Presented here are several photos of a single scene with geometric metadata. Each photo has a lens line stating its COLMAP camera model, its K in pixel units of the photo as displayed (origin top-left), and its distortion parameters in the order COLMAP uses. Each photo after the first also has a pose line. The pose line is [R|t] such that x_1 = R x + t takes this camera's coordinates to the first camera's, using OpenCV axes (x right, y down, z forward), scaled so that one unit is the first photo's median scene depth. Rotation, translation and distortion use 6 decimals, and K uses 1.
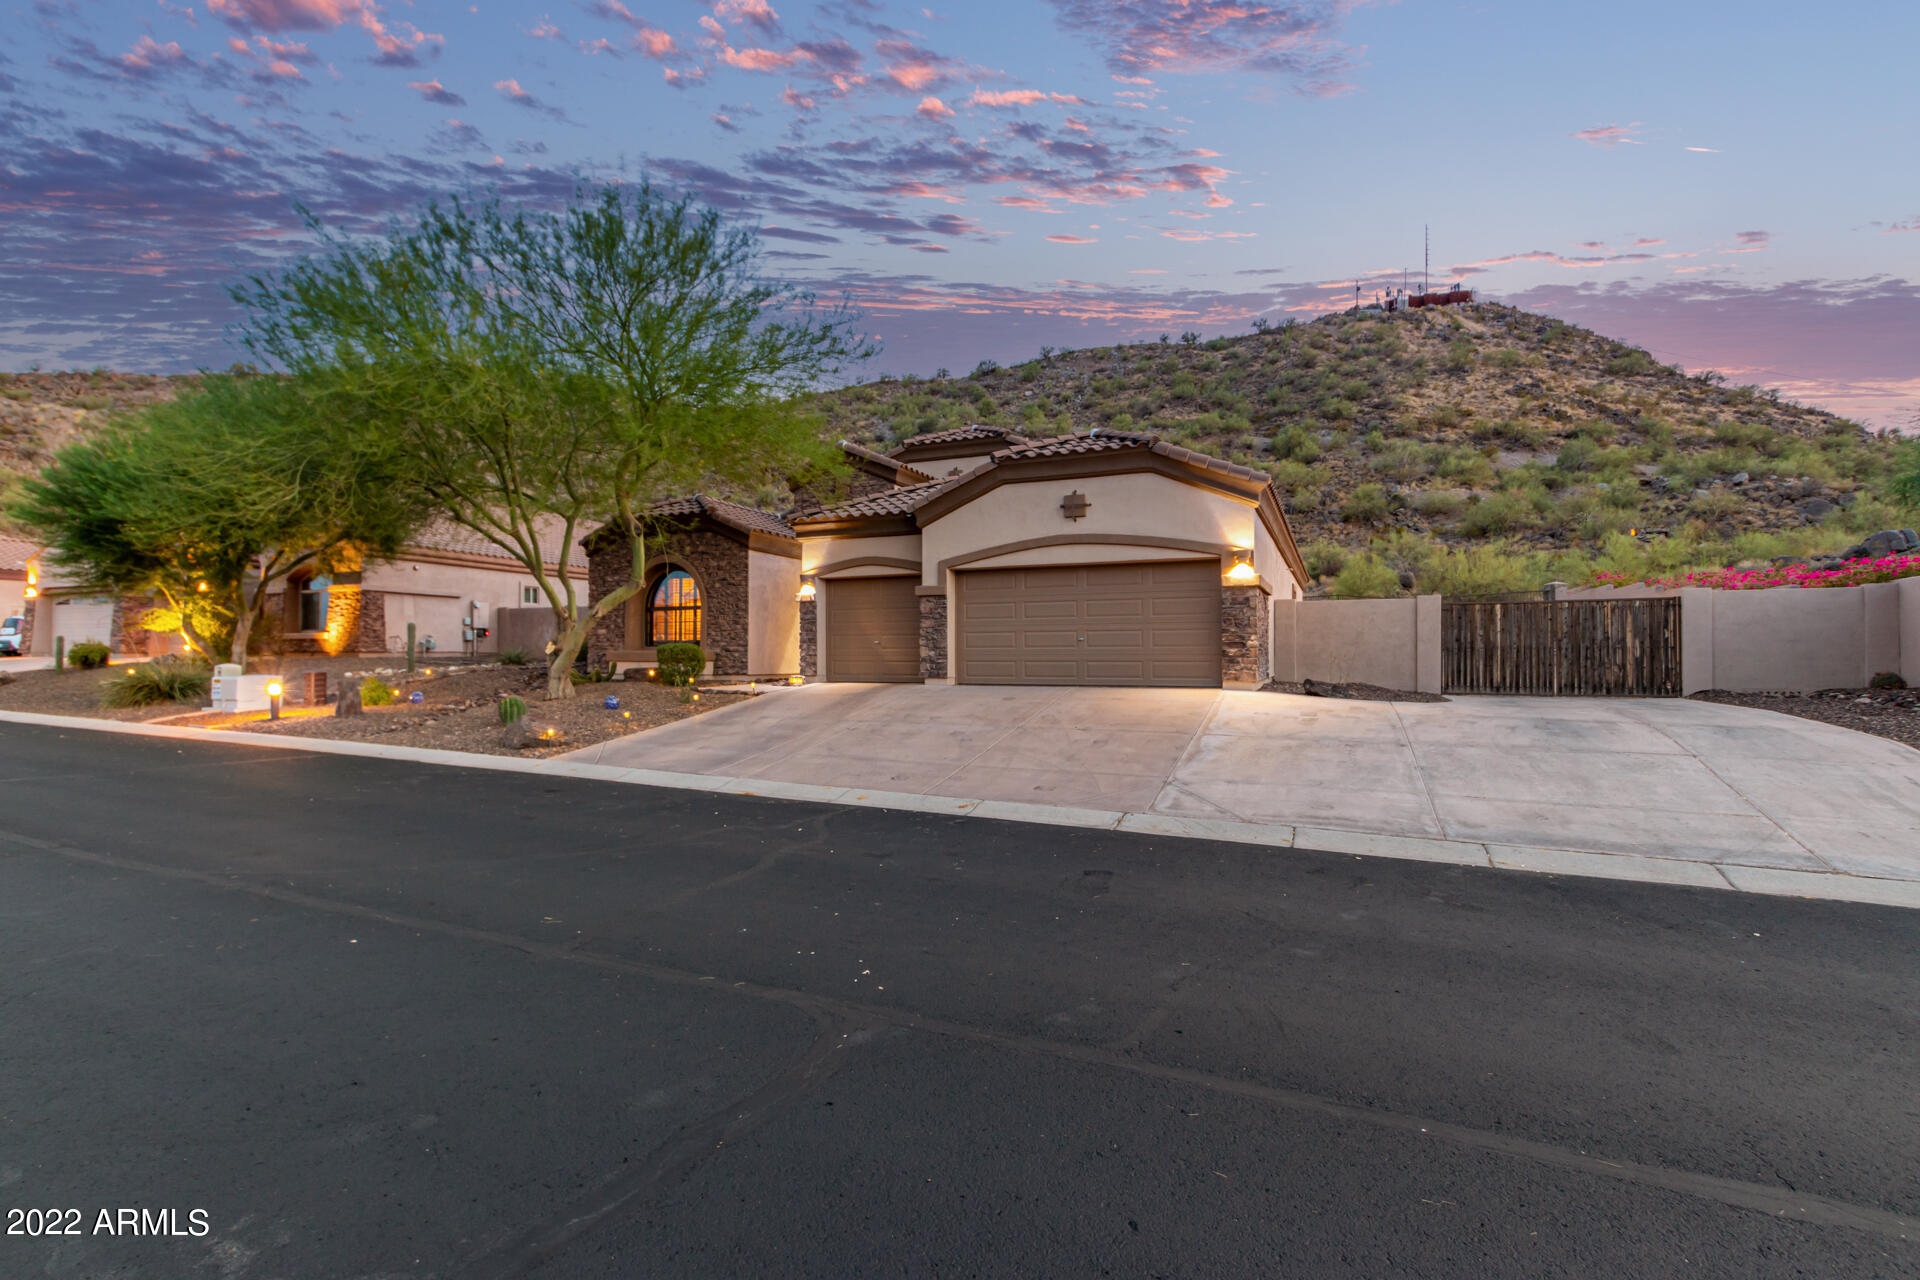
lens RADIAL K [[884.5, 0, 961.2], [0, 884.5, 636.3], [0, 0, 1]] dist [0.000931, 0.000067]
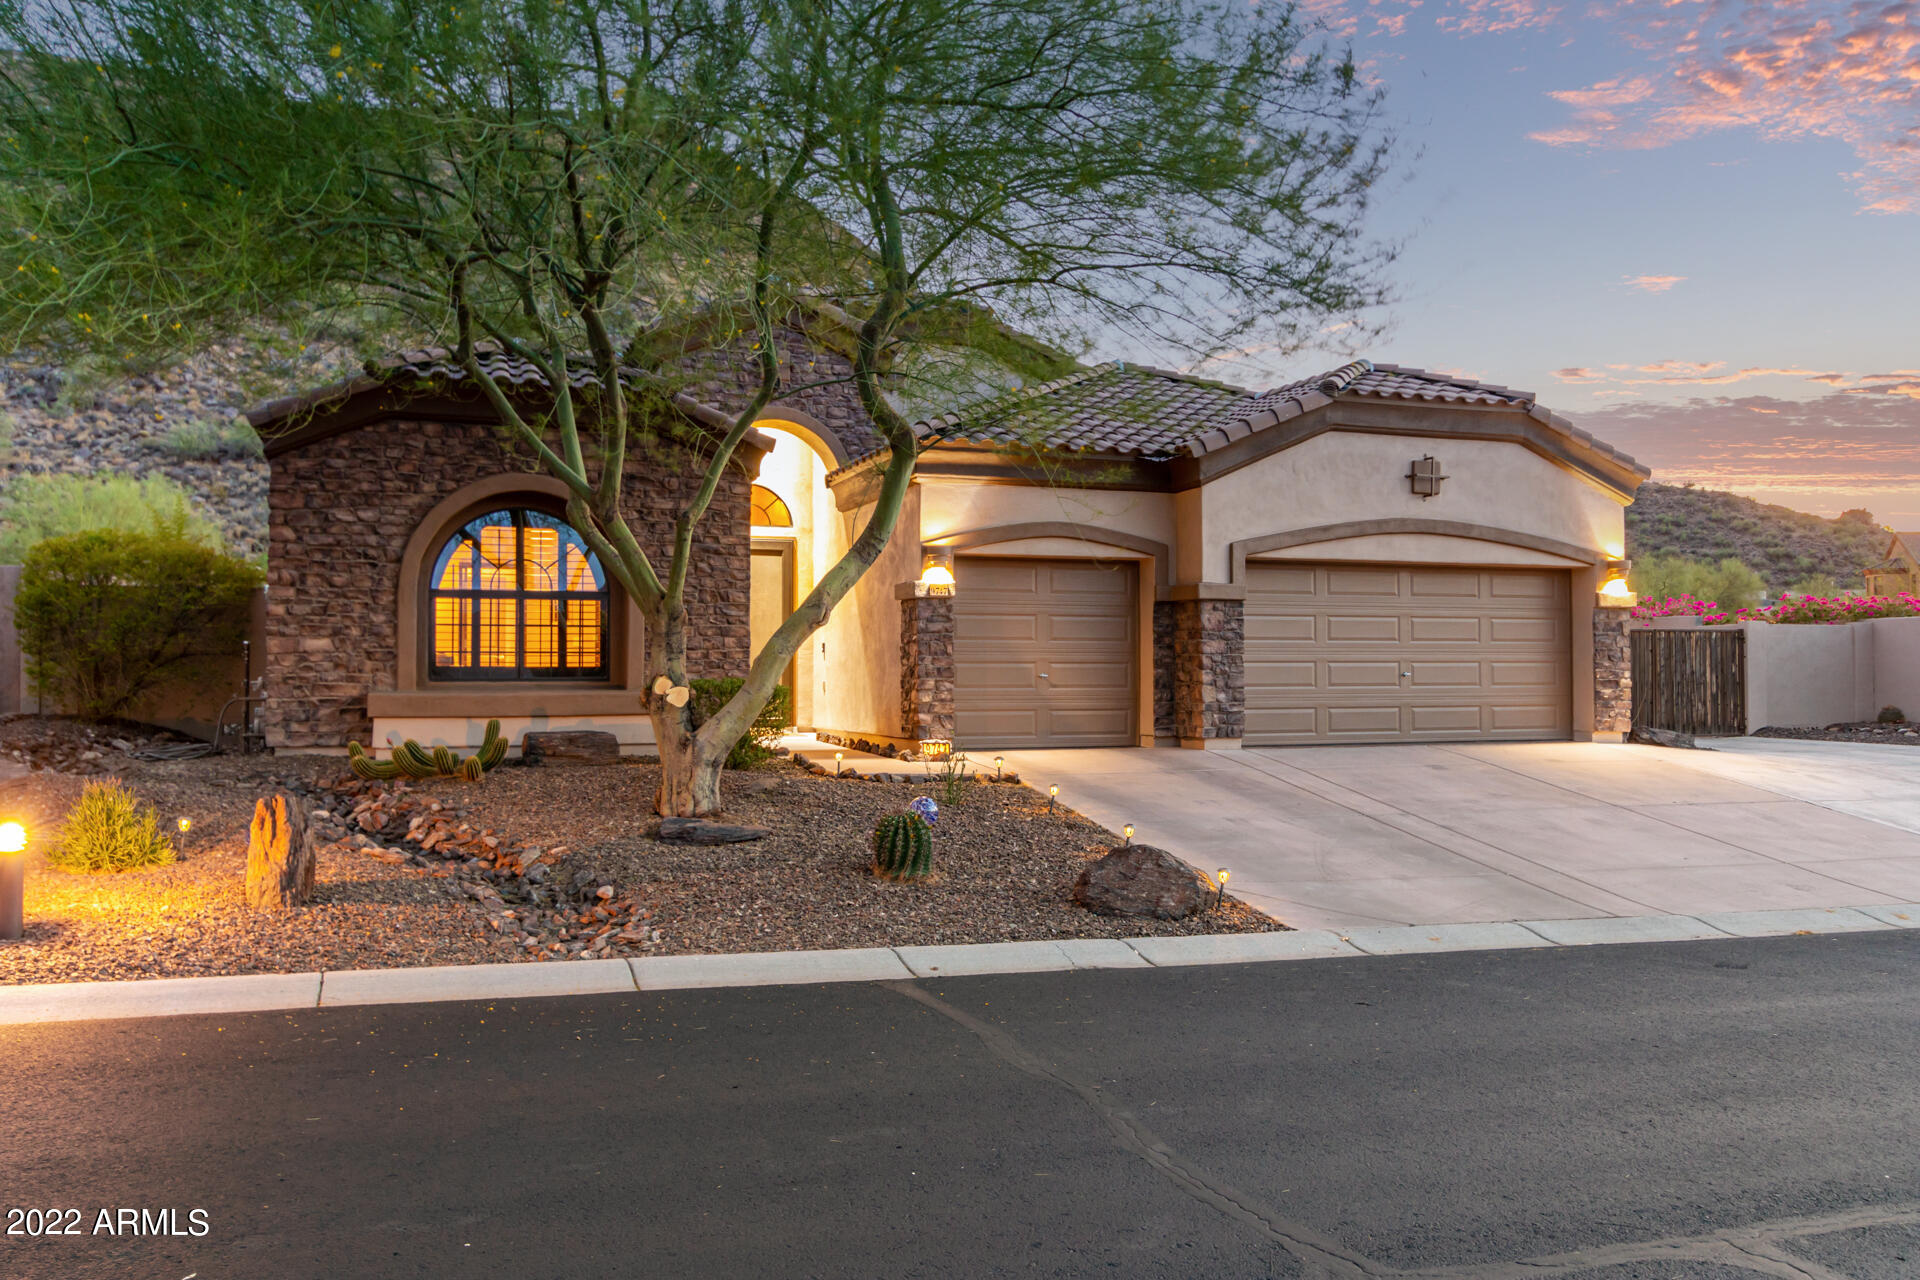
lens RADIAL K [[1528.6, 0, 959.1], [0, 1528.6, 646.7], [0, 0, 1]] dist [-0.014179, 0.000242]
pose [[0.730869, 0.012483, 0.682404, -0.892652], [-0.015668, 0.999876, -0.001510, -0.010277], [-0.682338, -0.009588, 0.730974, 0.377873]]
